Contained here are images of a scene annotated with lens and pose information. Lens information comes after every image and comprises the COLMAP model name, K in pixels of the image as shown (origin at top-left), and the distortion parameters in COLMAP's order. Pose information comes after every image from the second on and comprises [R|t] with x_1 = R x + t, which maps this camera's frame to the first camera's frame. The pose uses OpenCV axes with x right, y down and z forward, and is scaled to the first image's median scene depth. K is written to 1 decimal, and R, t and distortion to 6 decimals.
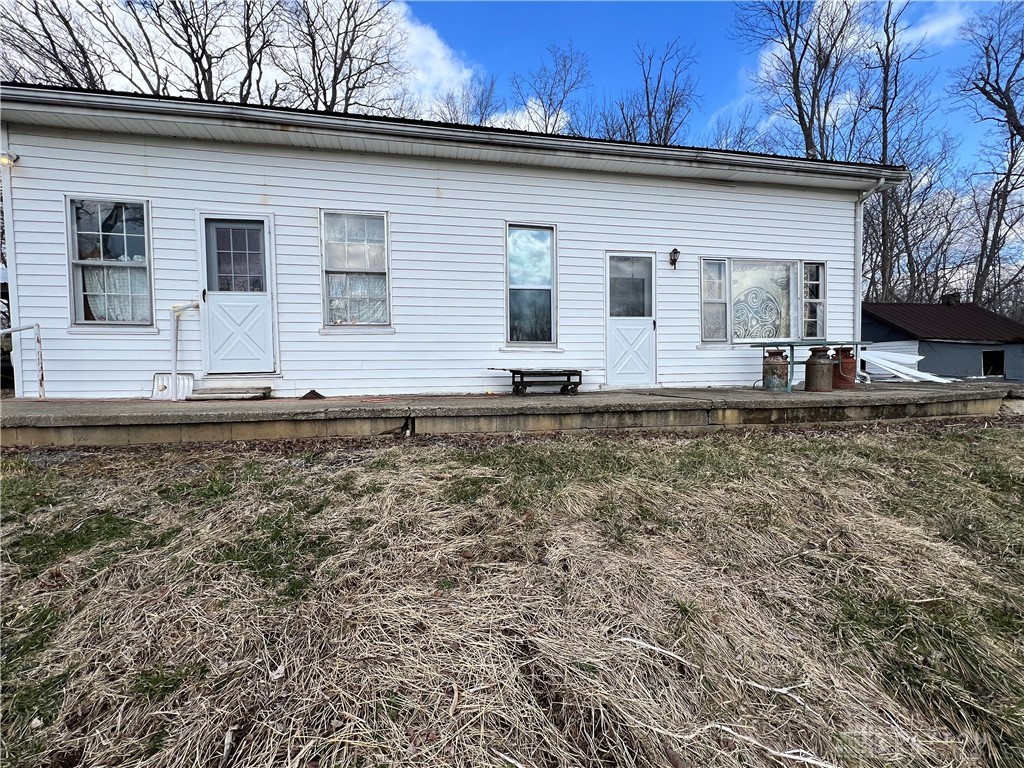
lens RADIAL K [[448.1, 0, 512.0], [0, 448.1, 384.0], [0, 0, 1]] dist [-0.000976, -0.000343]
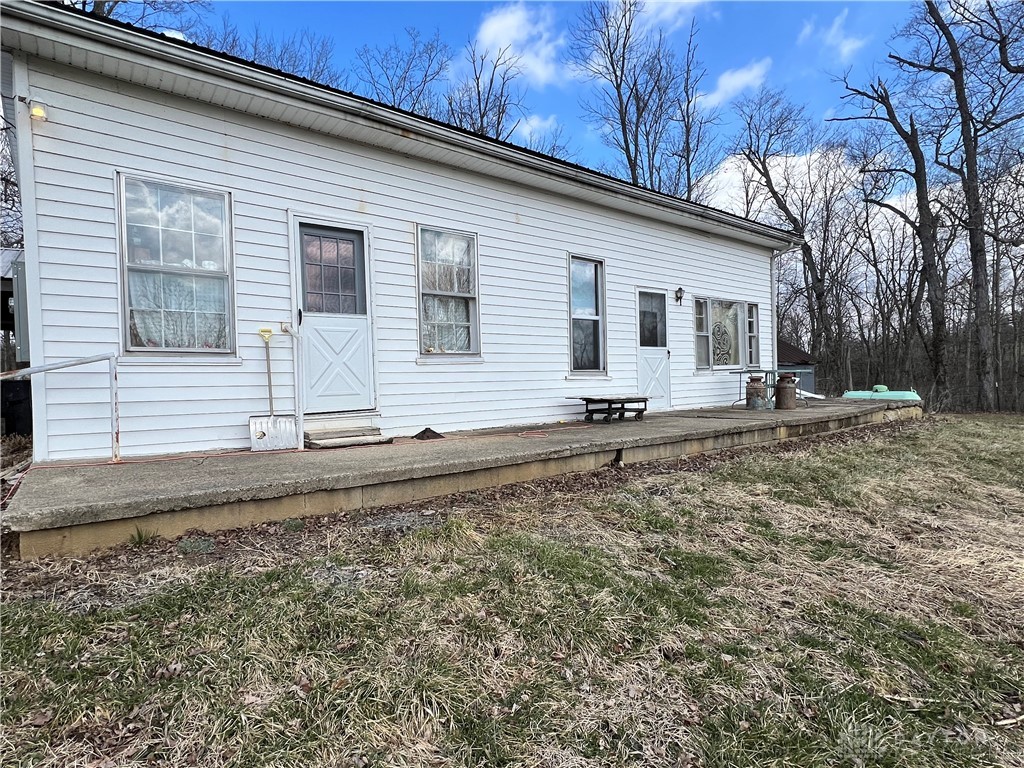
lens RADIAL K [[526.1, 0, 512.0], [0, 526.1, 384.0], [0, 0, 1]] dist [0.002244, 0.000303]
pose [[0.901746, -0.014086, 0.432037, -0.699504], [0.029794, 0.999117, -0.029609, -0.035263], [-0.431238, 0.039572, 0.901370, -0.011619]]
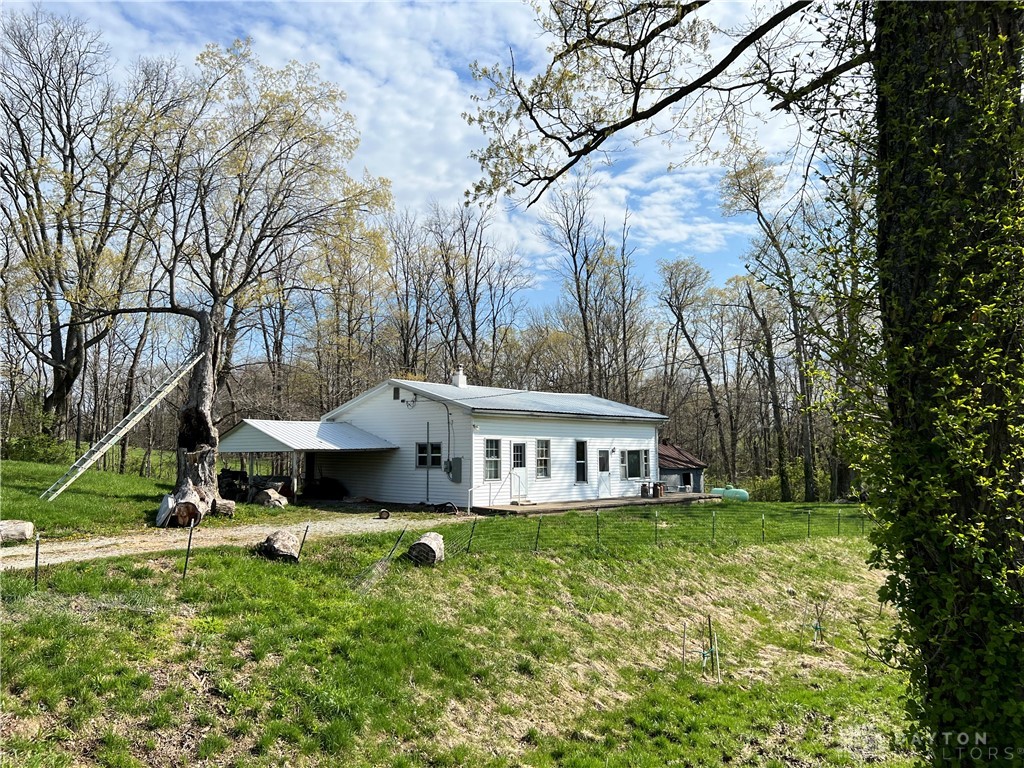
lens RADIAL K [[651.9, 0, 512.0], [0, 651.9, 384.0], [0, 0, 1]] dist [0.000005, -0.000075]
pose [[0.831653, 0.074954, 0.550213, -2.849764], [0.013187, 0.987903, -0.154512, -0.080624], [-0.555139, 0.135757, 0.820604, -2.386804]]
